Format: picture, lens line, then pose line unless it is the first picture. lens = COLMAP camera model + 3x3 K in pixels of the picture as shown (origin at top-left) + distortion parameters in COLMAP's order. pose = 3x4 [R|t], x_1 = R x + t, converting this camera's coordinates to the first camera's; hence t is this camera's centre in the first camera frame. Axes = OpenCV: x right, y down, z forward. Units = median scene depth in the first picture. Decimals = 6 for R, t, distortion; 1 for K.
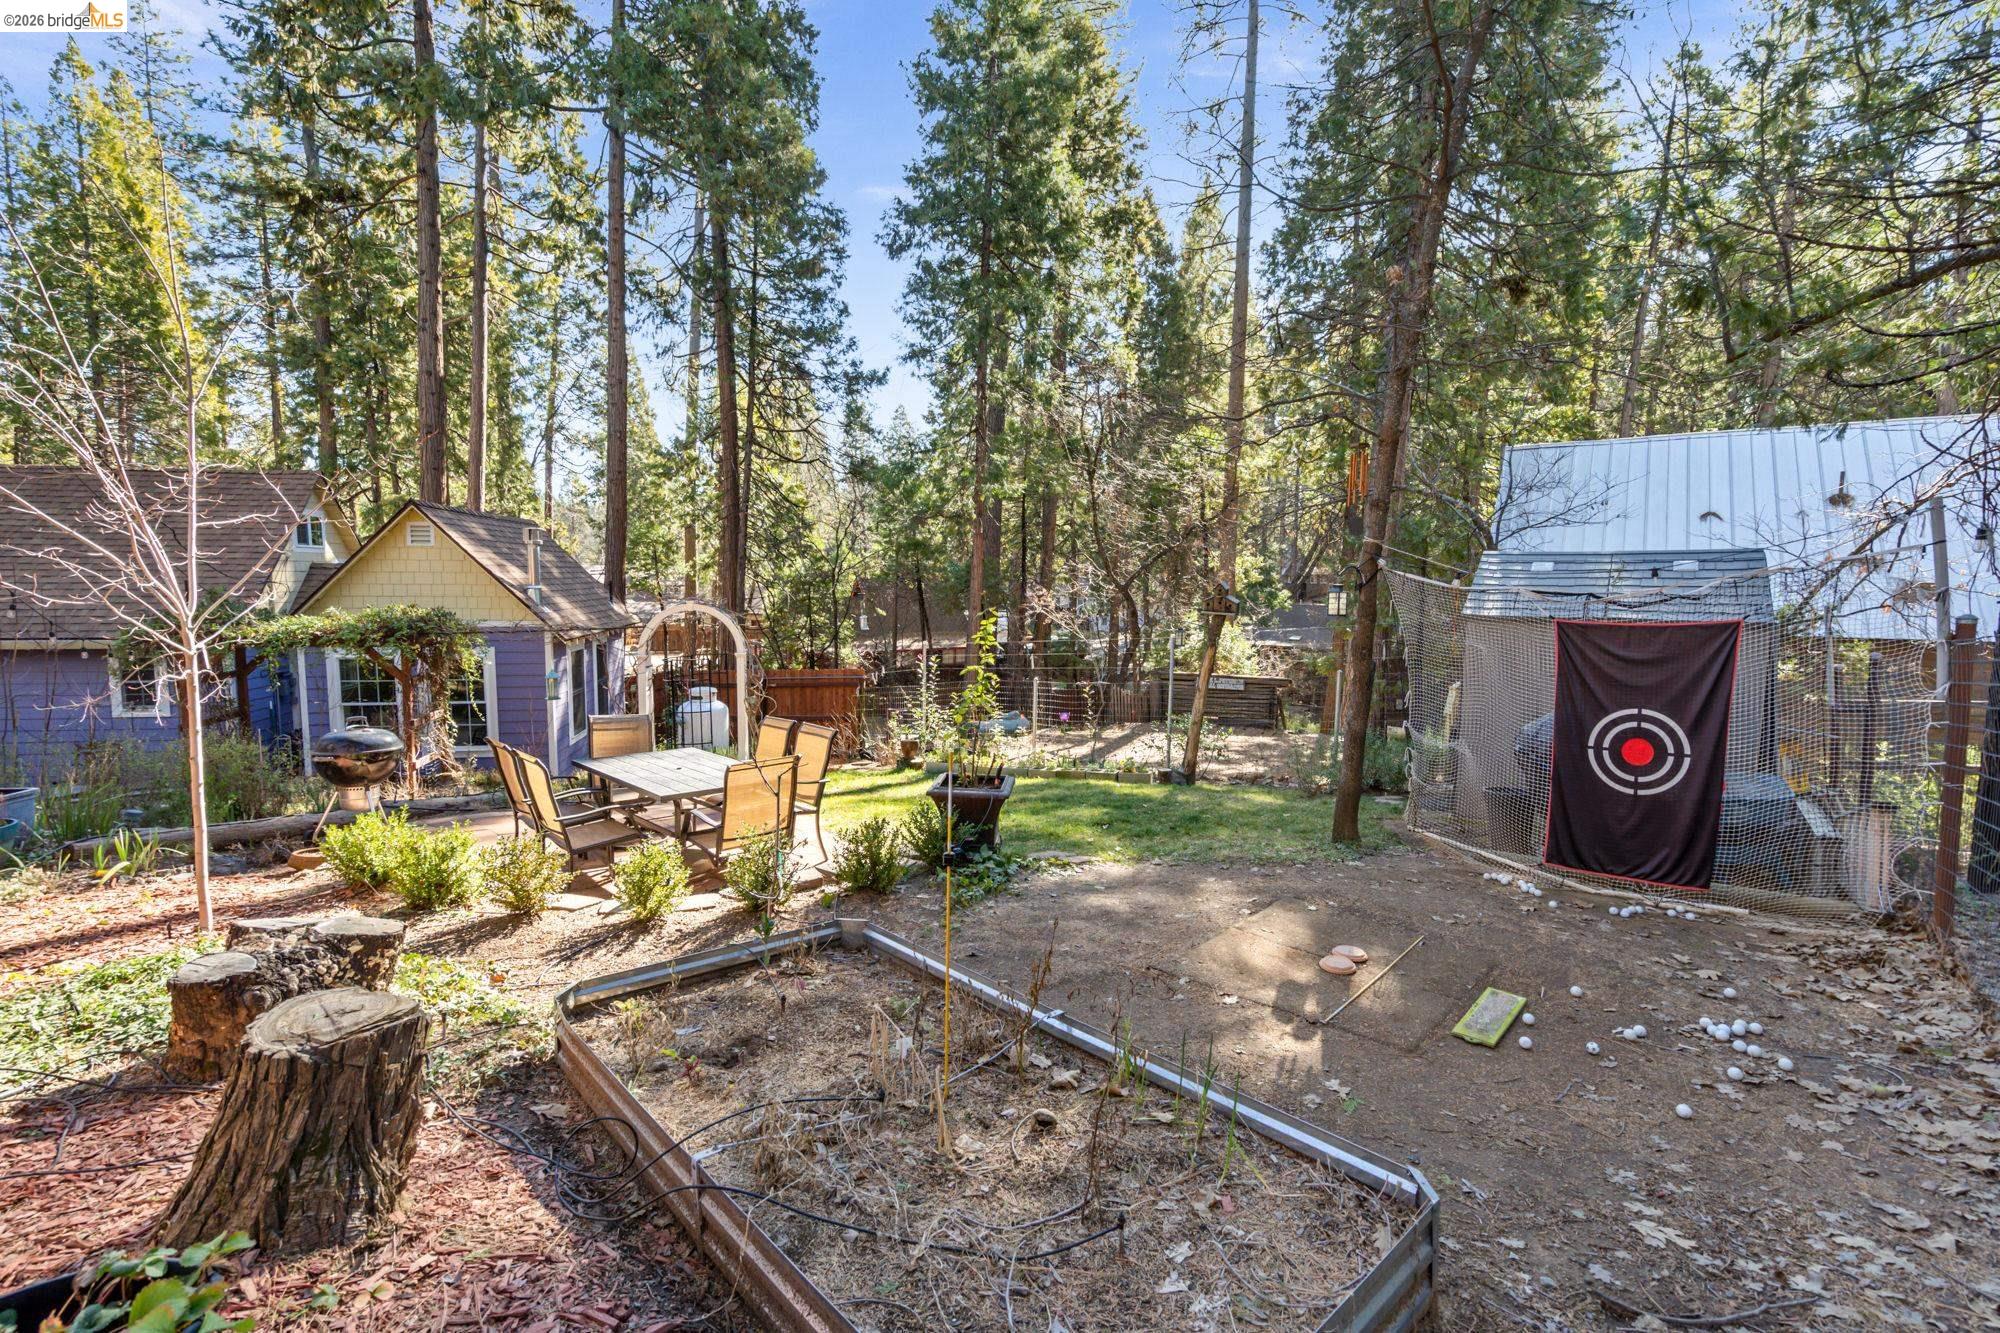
lens RADIAL K [[946.8, 0, 1027.9], [0, 946.8, 671.3], [0, 0, 1]] dist [-0.002082, -0.000507]
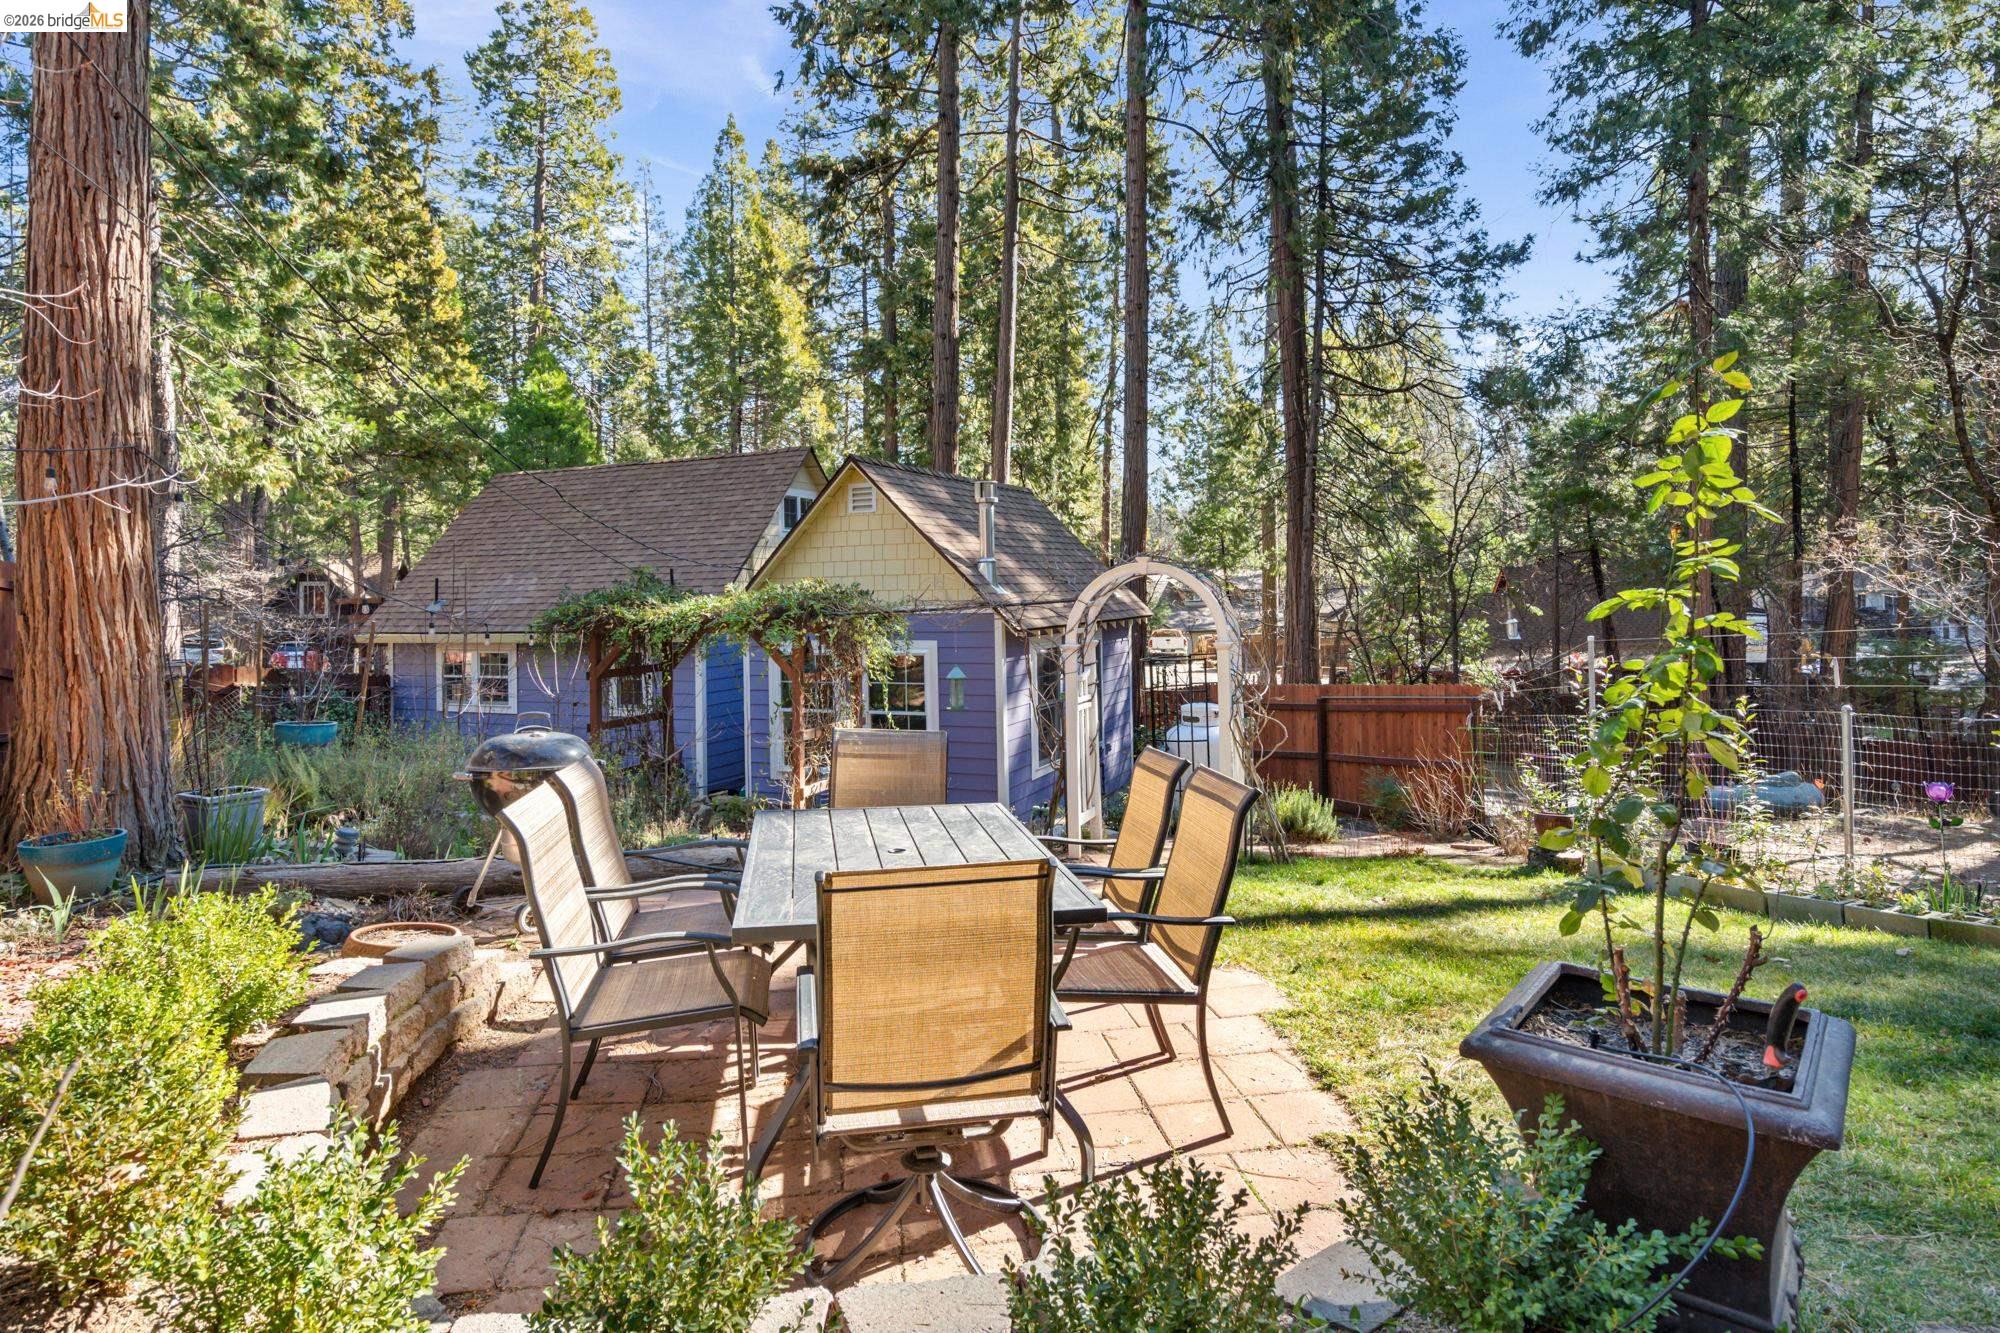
lens RADIAL K [[1163.9, 0, 942.7], [0, 1163.9, 572.8], [0, 0, 1]] dist [-0.000377, 0.000447]
pose [[0.805138, -0.035754, -0.592009, -0.005221], [-0.027959, 0.994783, -0.098103, 0.006383], [0.592428, 0.095538, 0.799938, 0.140353]]
